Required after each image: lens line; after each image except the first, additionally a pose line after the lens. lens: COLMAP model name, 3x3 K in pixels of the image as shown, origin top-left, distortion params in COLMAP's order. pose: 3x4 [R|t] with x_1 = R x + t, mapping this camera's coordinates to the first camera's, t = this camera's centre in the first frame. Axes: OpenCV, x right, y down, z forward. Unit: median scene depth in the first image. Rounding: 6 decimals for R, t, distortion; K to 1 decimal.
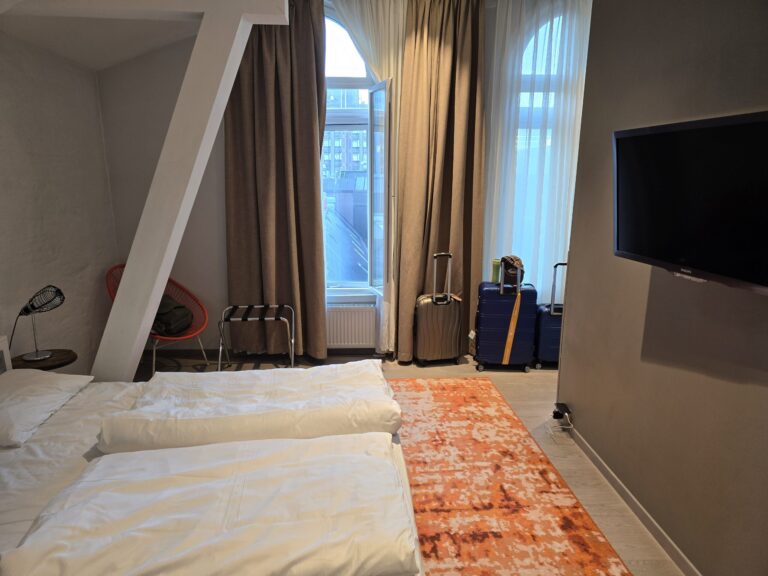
lens RADIAL K [[513.9, 0, 384.0], [0, 513.9, 288.0], [0, 0, 1]] dist [0.000003, -0.000161]
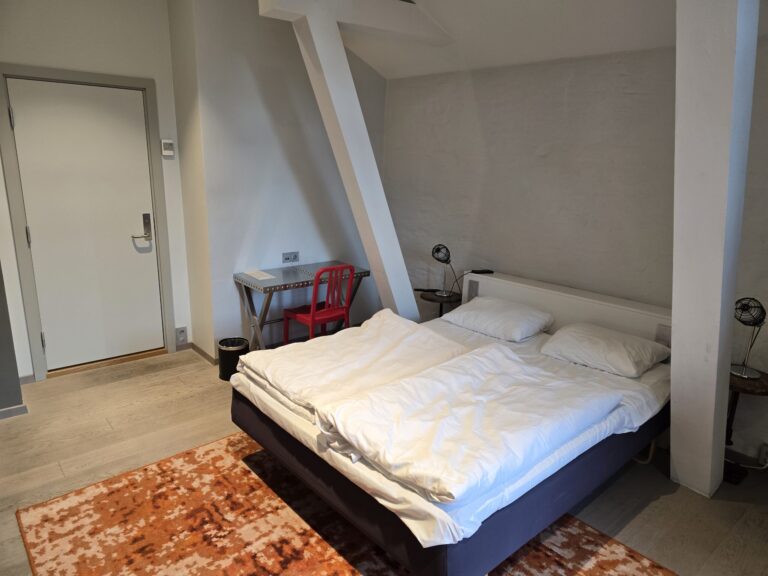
lens RADIAL K [[526.3, 0, 384.0], [0, 526.3, 288.0], [0, 0, 1]] dist [-0.005485, -0.003531]
pose [[-0.798873, 0.129369, -0.587423, 0.459944], [-0.159593, 0.896007, 0.414369, -0.367519], [0.579941, 0.424777, -0.695150, 1.608687]]
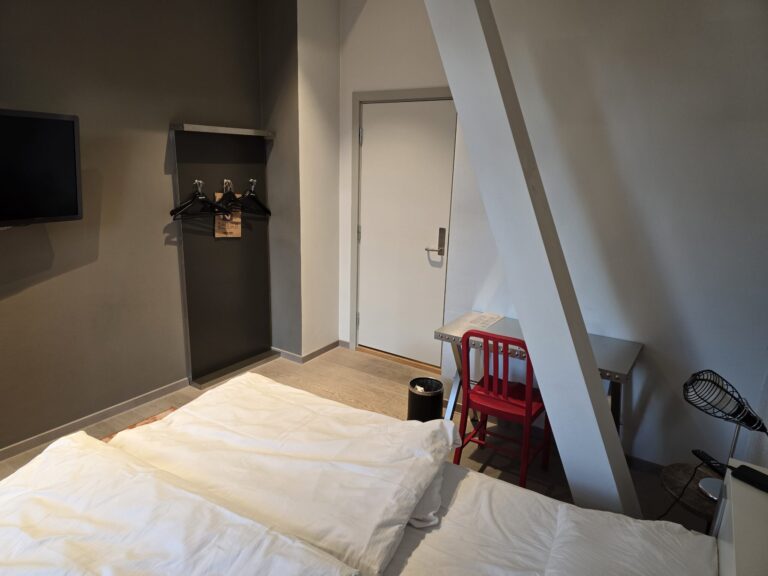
lens RADIAL K [[513.9, 0, 384.0], [0, 513.9, 288.0], [0, 0, 1]] dist [0.000003, -0.000161]
pose [[-0.789015, -0.169175, 0.590623, -0.819061], [0.115310, 0.903479, 0.412831, -0.270788], [-0.603456, 0.393835, -0.693351, 1.172561]]
